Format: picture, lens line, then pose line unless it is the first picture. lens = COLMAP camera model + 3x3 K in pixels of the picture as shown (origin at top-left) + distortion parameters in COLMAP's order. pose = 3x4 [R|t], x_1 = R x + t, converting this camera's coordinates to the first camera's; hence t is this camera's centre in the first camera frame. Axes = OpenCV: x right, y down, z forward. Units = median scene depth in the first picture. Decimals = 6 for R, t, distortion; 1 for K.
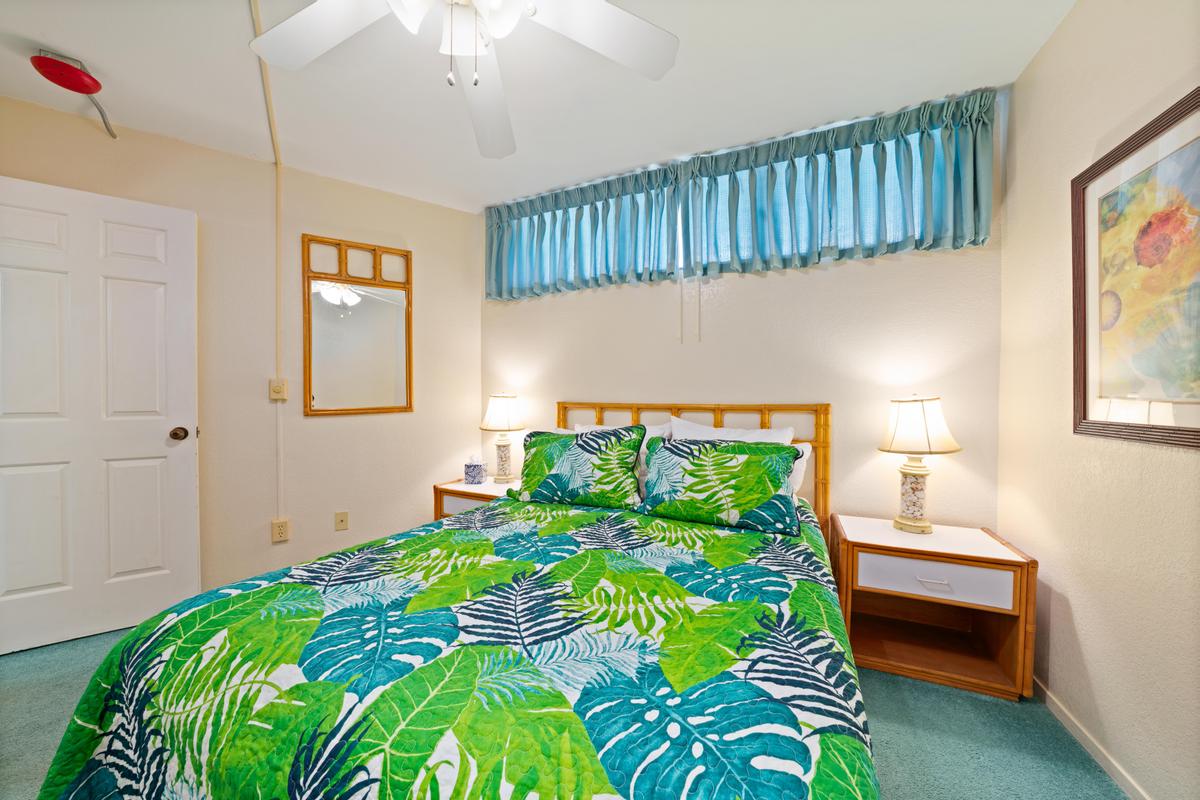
lens RADIAL K [[379.3, 0, 624.2], [0, 379.3, 393.2], [0, 0, 1]] dist [-0.013294, 0.000076]
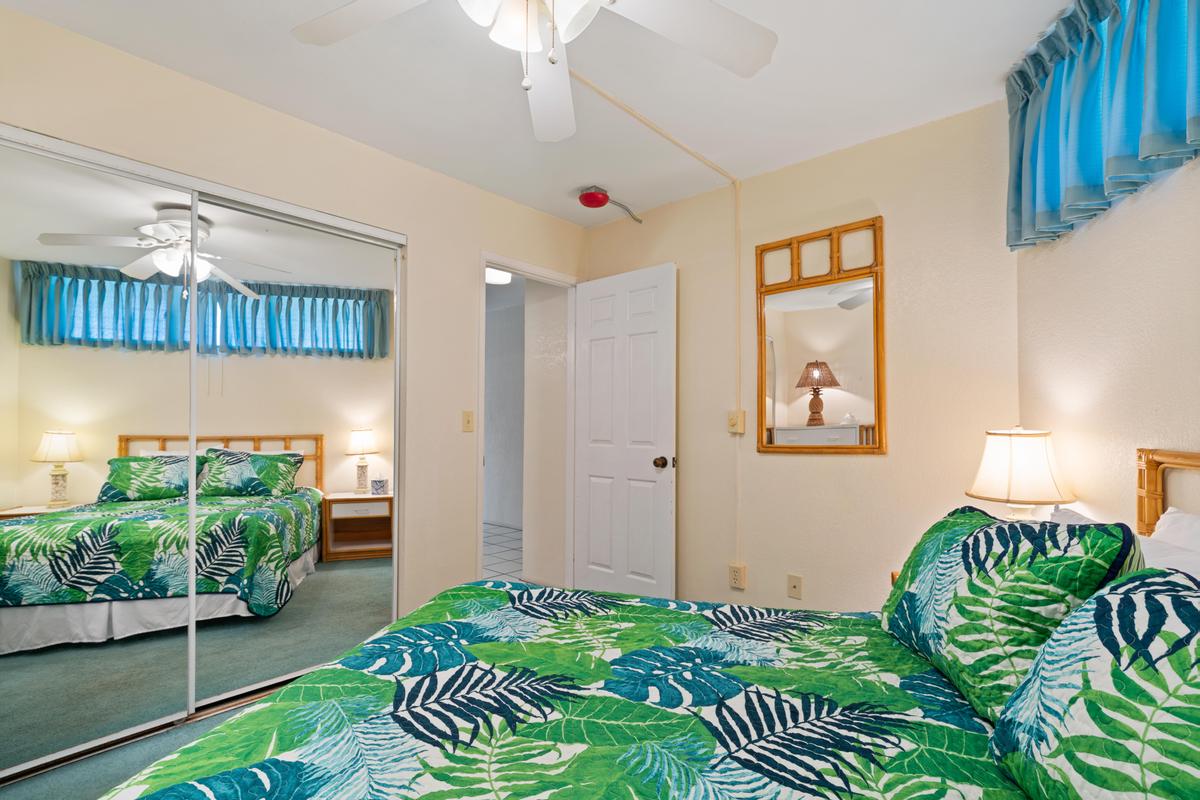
lens RADIAL K [[563.3, 0, 600.0], [0, 563.3, 400.0], [0, 0, 1]] dist [0.001335, 0.001195]
pose [[0.235921, -0.040375, -0.970933, 0.533565], [0.001338, 0.999149, -0.041223, -0.011121], [0.971771, 0.008427, 0.235774, 0.516663]]
